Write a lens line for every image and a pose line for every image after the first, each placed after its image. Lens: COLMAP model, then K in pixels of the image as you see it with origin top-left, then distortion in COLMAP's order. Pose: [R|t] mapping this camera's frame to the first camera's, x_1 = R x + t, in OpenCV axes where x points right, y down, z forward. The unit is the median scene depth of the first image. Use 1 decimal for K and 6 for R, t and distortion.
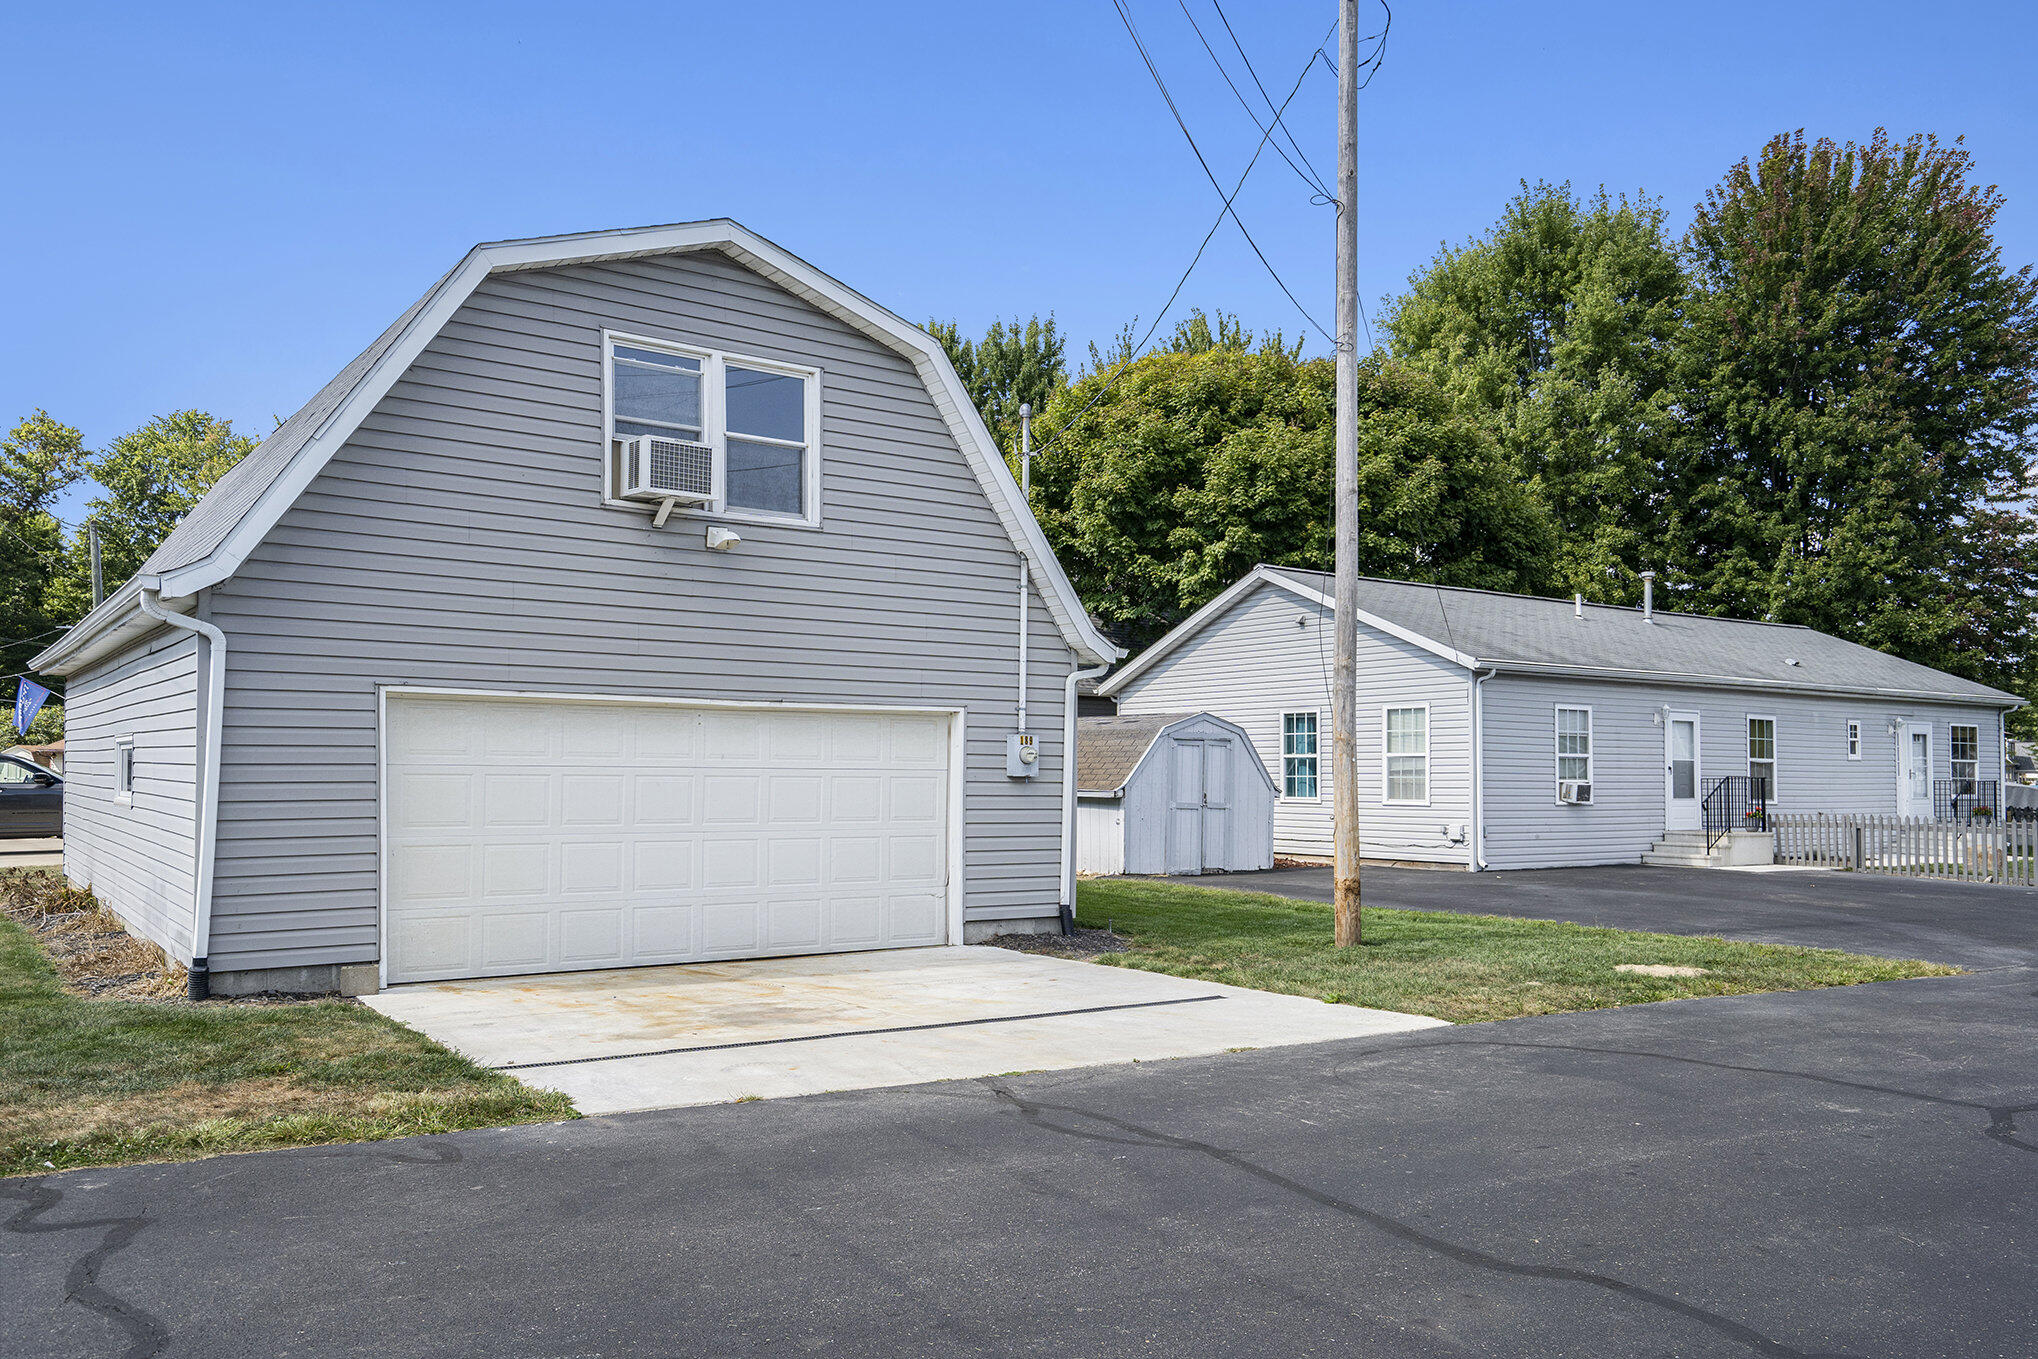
lens RADIAL K [[1520.0, 0, 1017.3], [0, 1520.0, 649.7], [0, 0, 1]] dist [-0.004384, 0.131294]
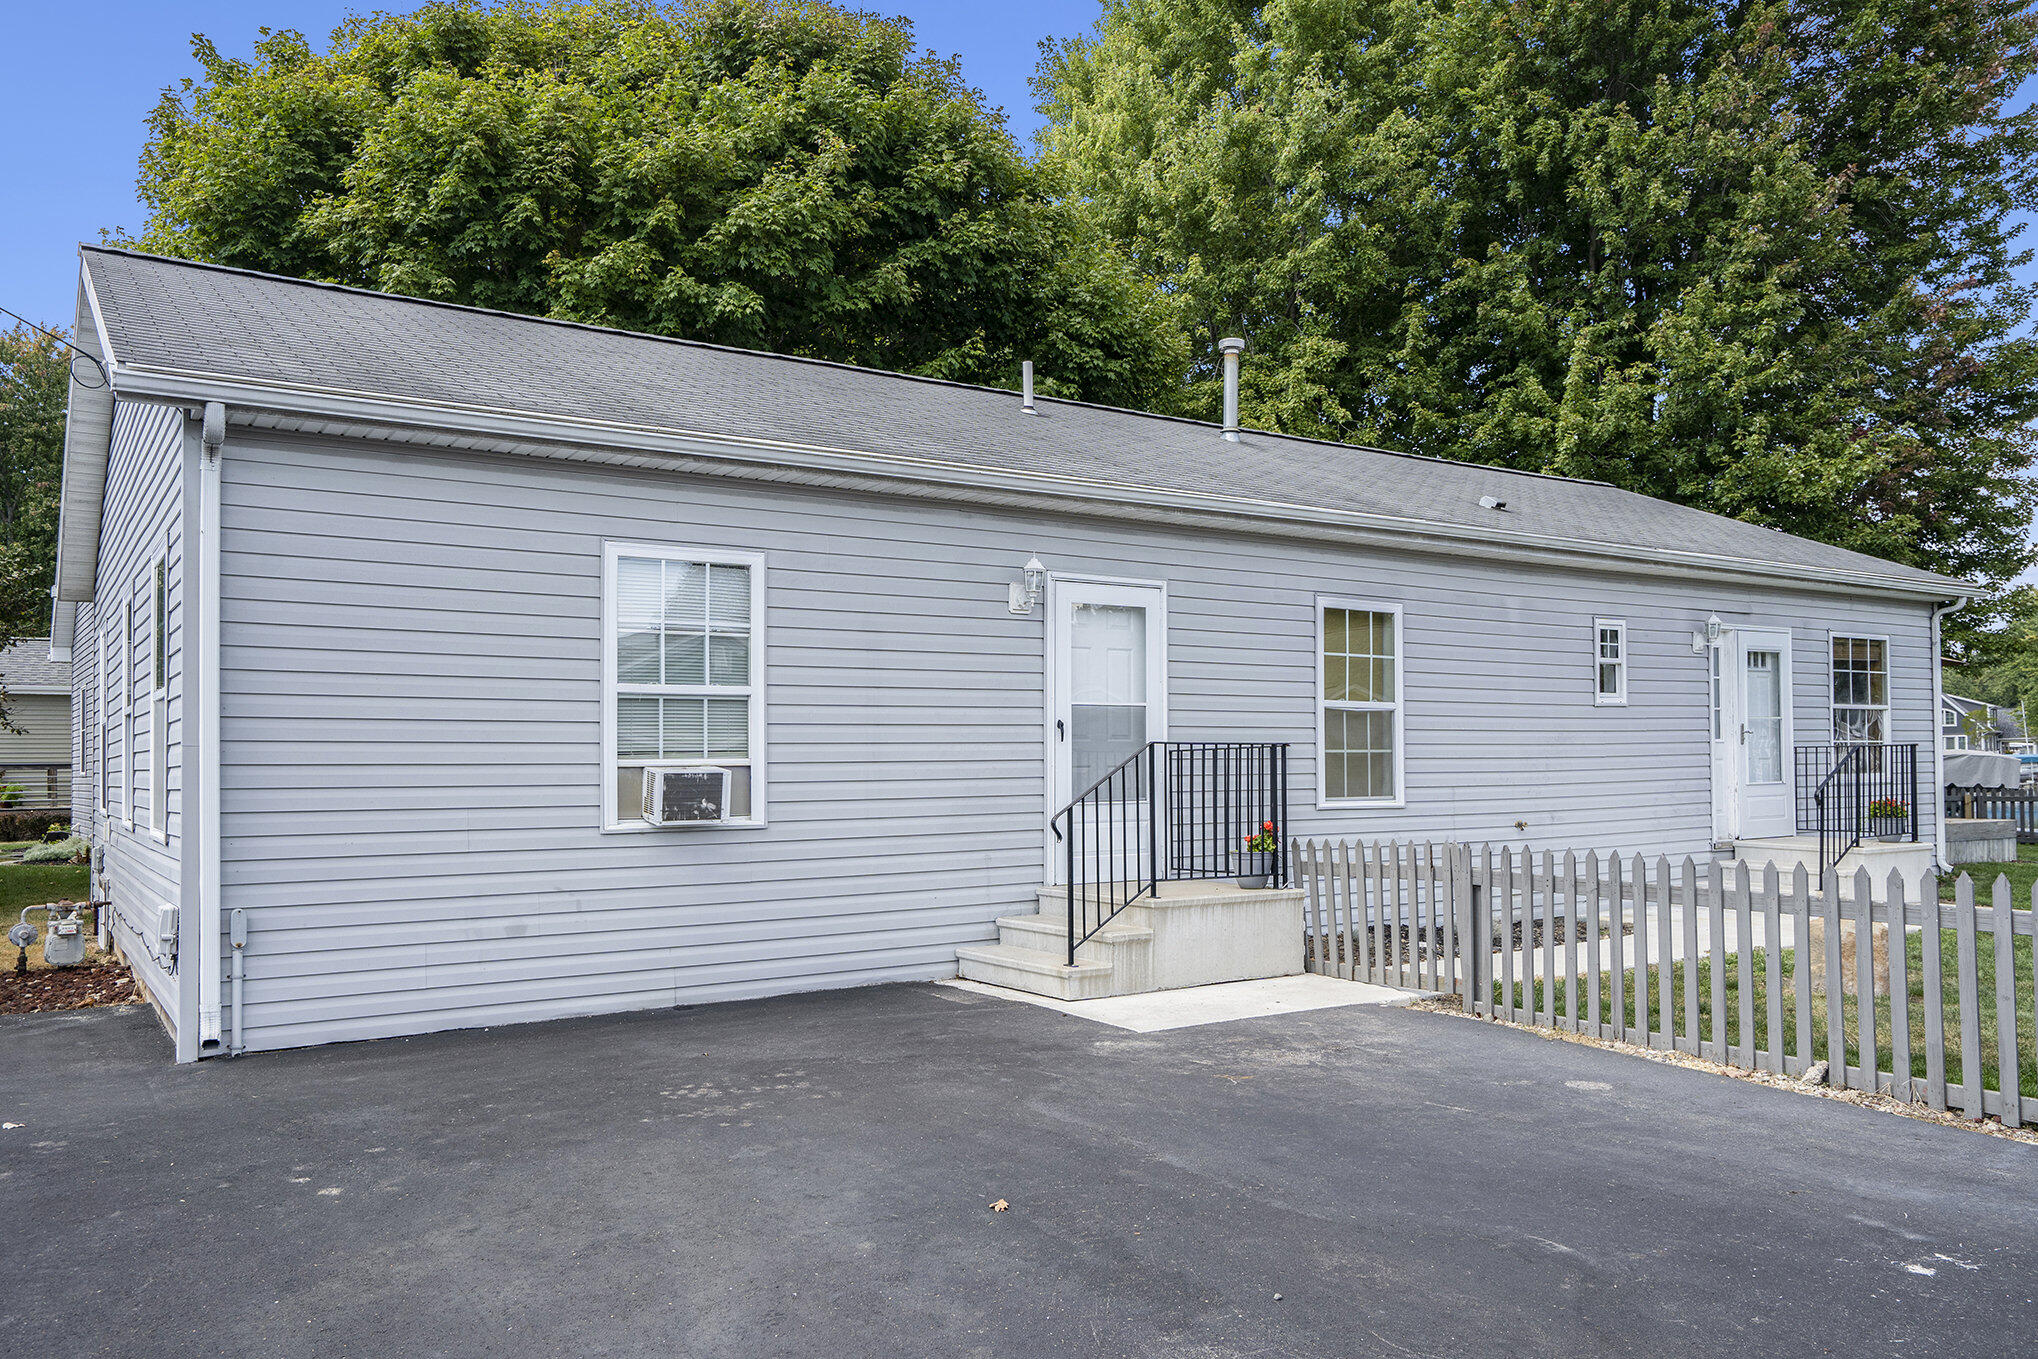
lens RADIAL K [[1464.5, 0, 1019.0], [0, 1464.5, 679.5], [0, 0, 1]] dist [-0.000472, 0.001699]
pose [[0.999509, -0.018370, -0.025402, 0.354127], [0.018824, 0.999665, 0.017750, 0.049249], [0.025067, -0.018220, 0.999520, 0.523476]]
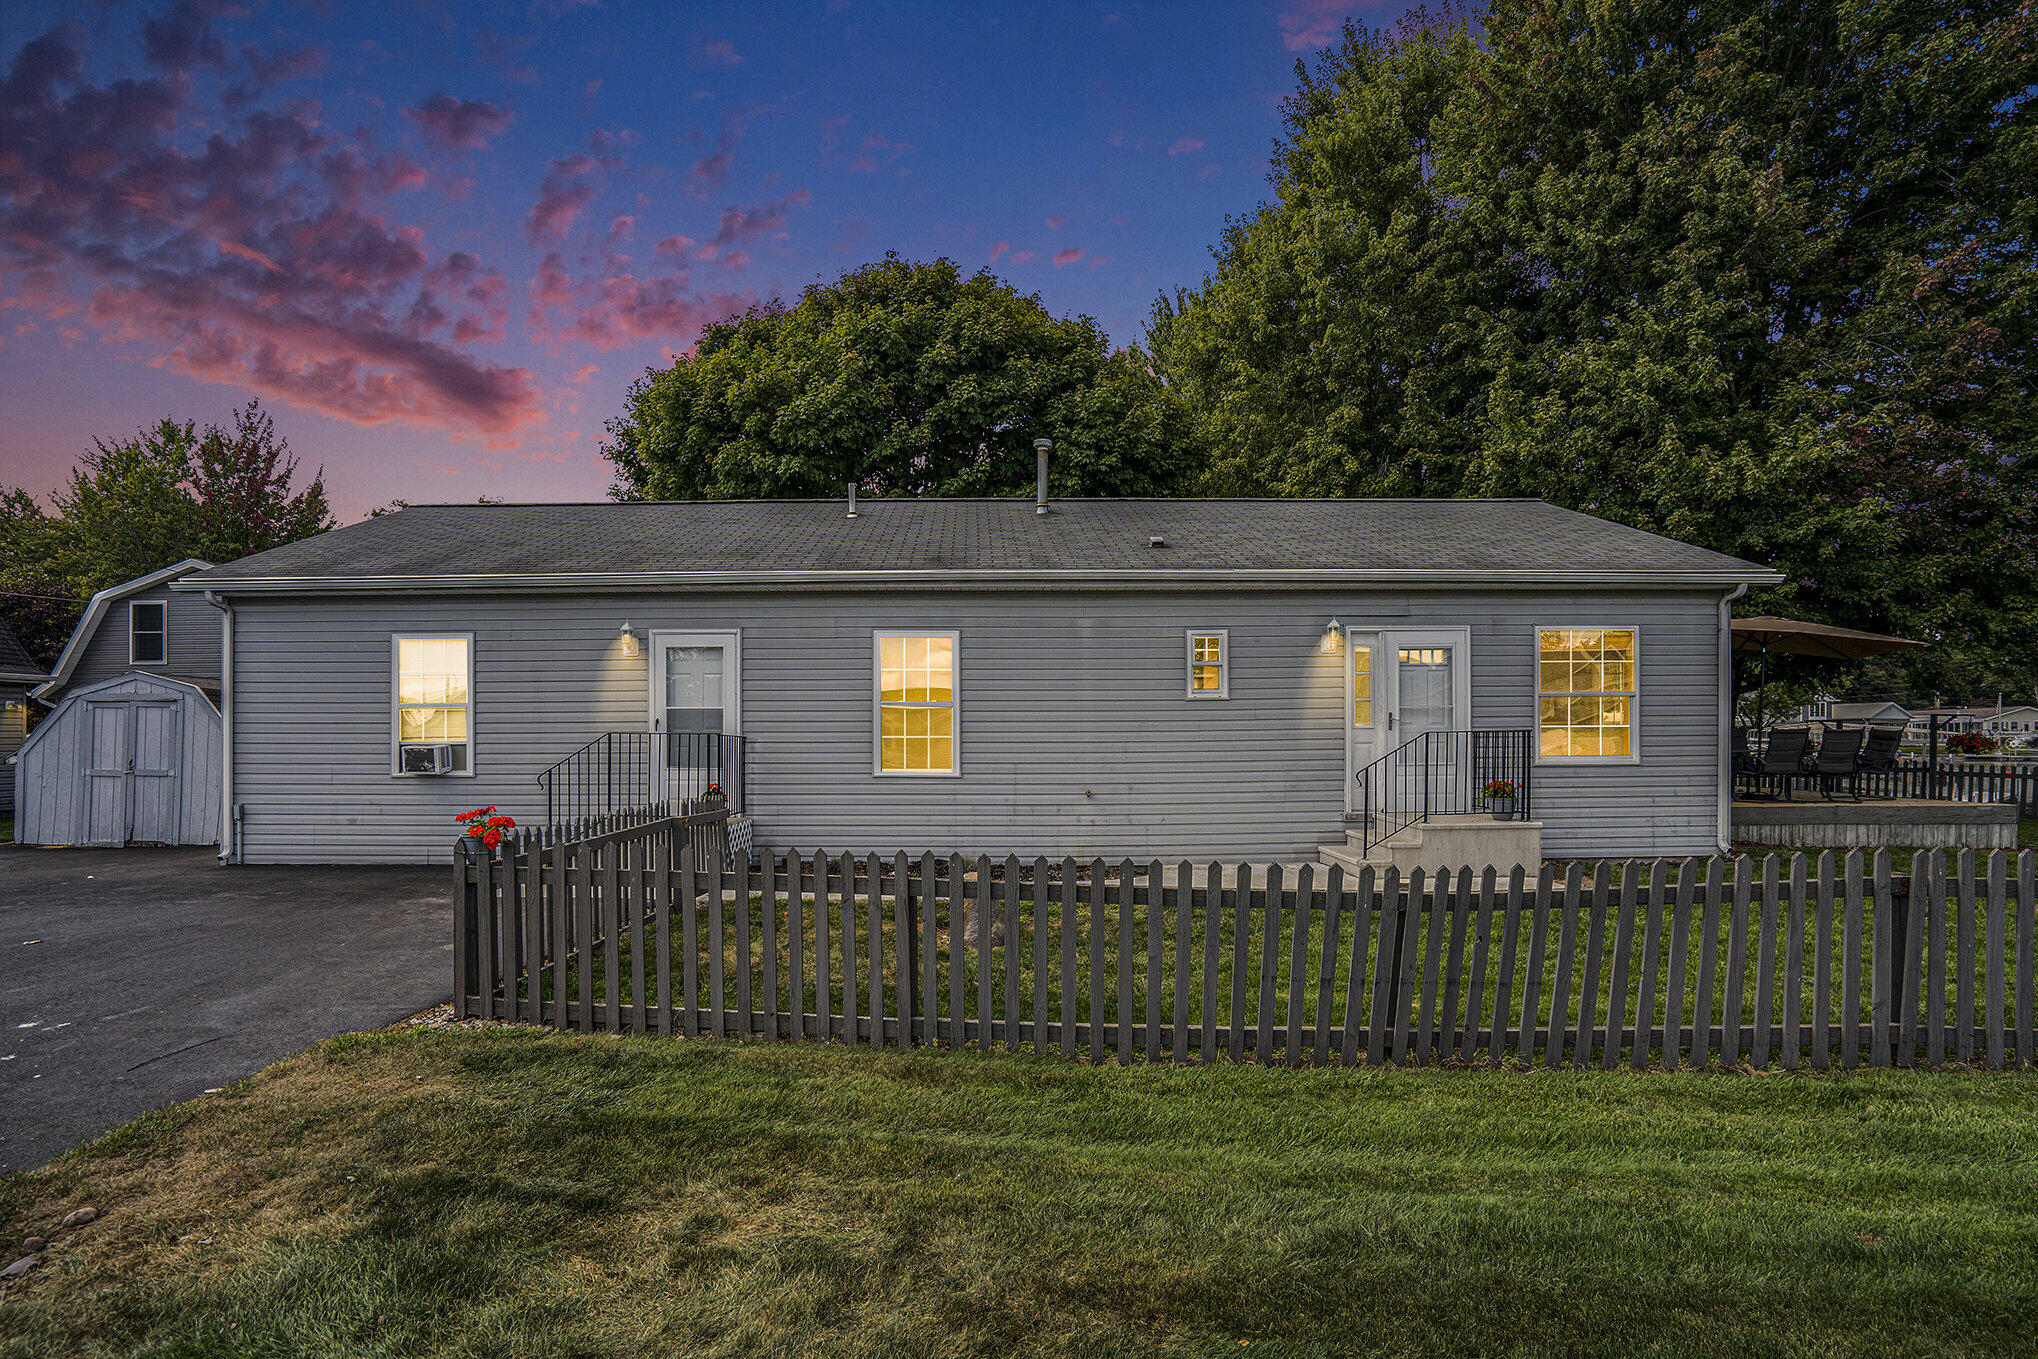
lens RADIAL K [[965.3, 0, 1015.6], [0, 965.3, 746.0], [0, 0, 1]] dist [-0.046442, 0.000219]
pose [[0.824078, -0.005830, -0.566447, 0.647155], [0.053068, 0.996344, 0.066950, 0.057202], [0.563986, -0.085232, 0.821374, 0.623998]]
